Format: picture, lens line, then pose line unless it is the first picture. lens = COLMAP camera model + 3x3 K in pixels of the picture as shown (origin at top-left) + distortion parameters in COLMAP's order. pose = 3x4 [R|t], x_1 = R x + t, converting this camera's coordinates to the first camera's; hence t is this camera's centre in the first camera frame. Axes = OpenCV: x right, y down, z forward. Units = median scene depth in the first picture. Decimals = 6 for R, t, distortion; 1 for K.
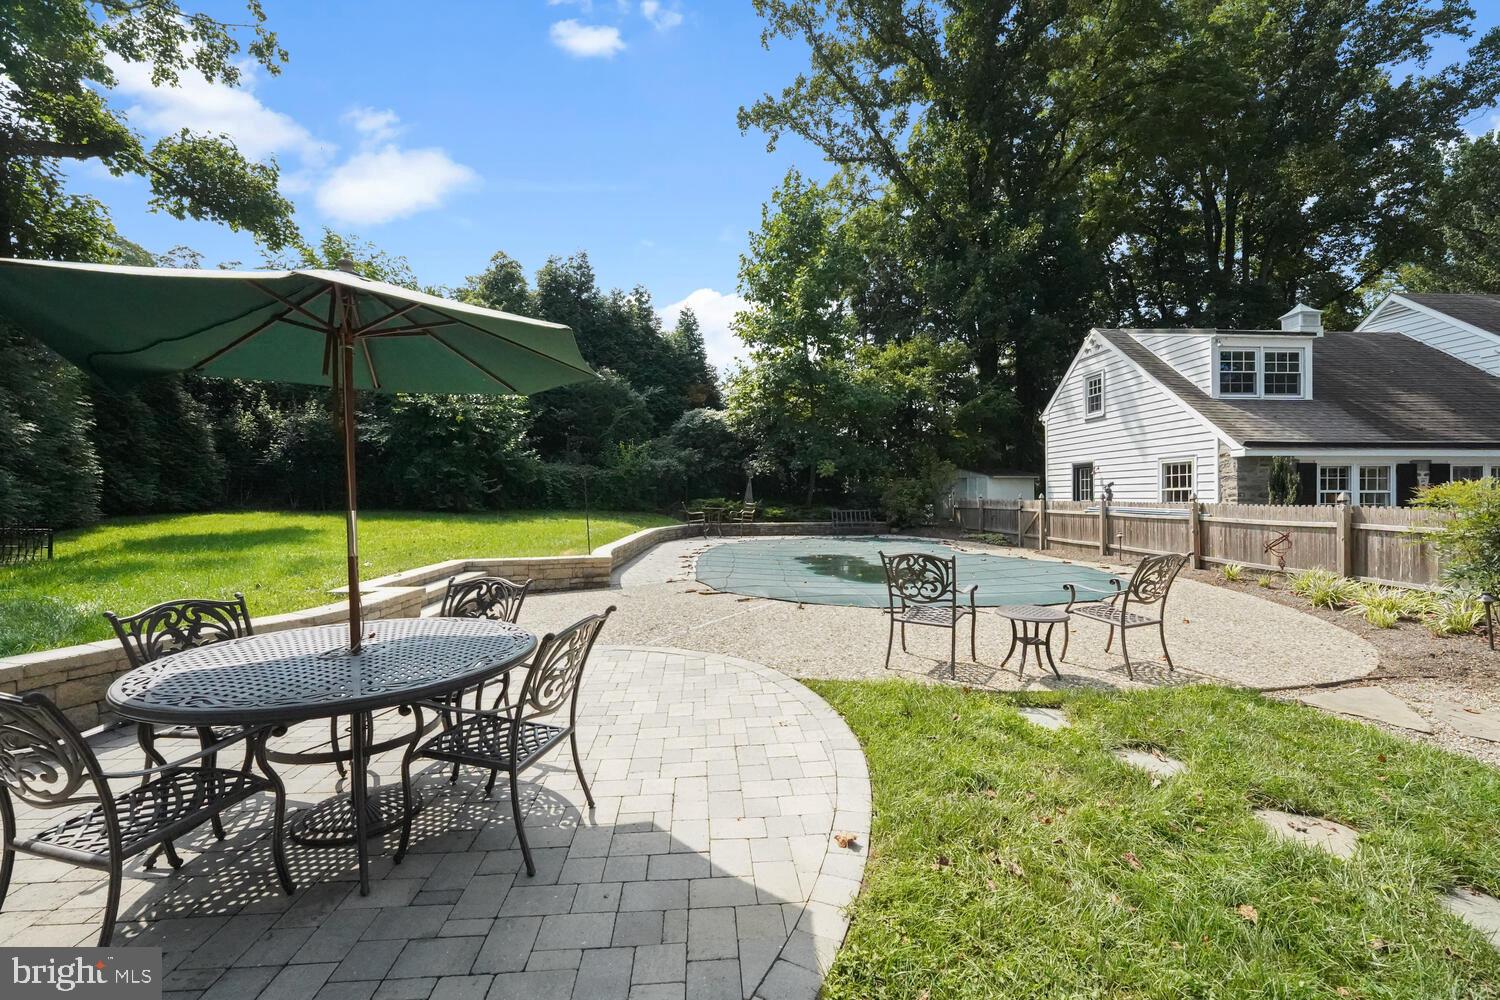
lens RADIAL K [[613.2, 0, 750.0], [0, 613.2, 500.0], [0, 0, 1]] dist [-0.000988, -0.000217]
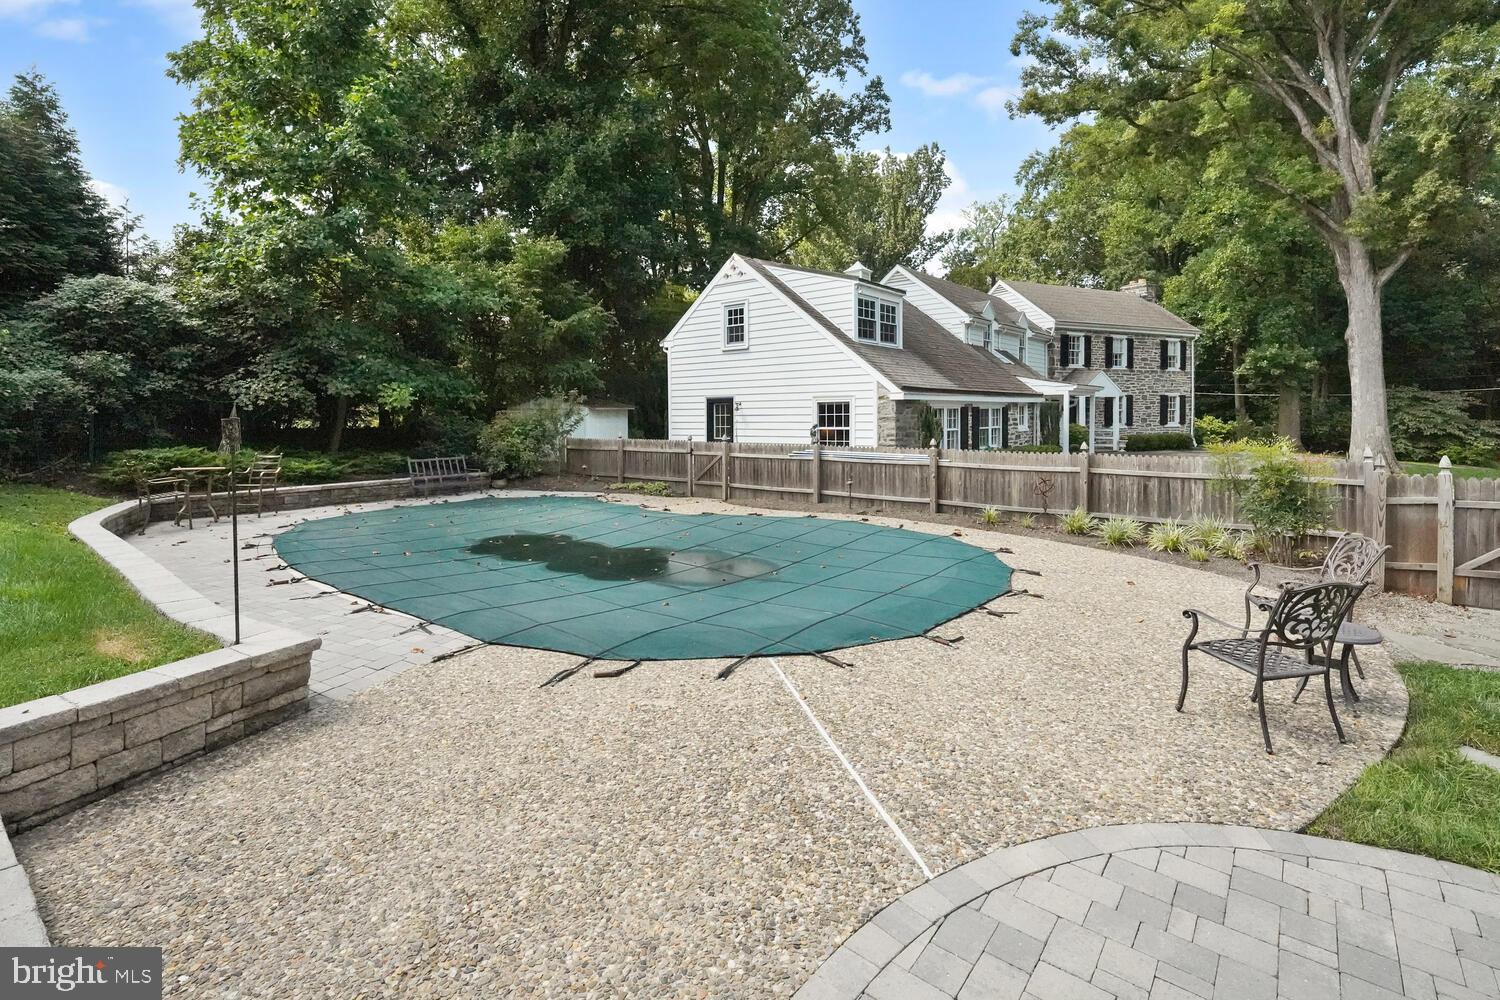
lens RADIAL K [[708.4, 0, 750.5], [0, 708.4, 416.9], [0, 0, 1]] dist [0.000480, 0.000319]
pose [[0.676268, -0.004807, 0.736640, -0.225889], [0.009602, 0.999951, -0.002290, -0.030888], [-0.736593, 0.008622, 0.676282, 0.270198]]
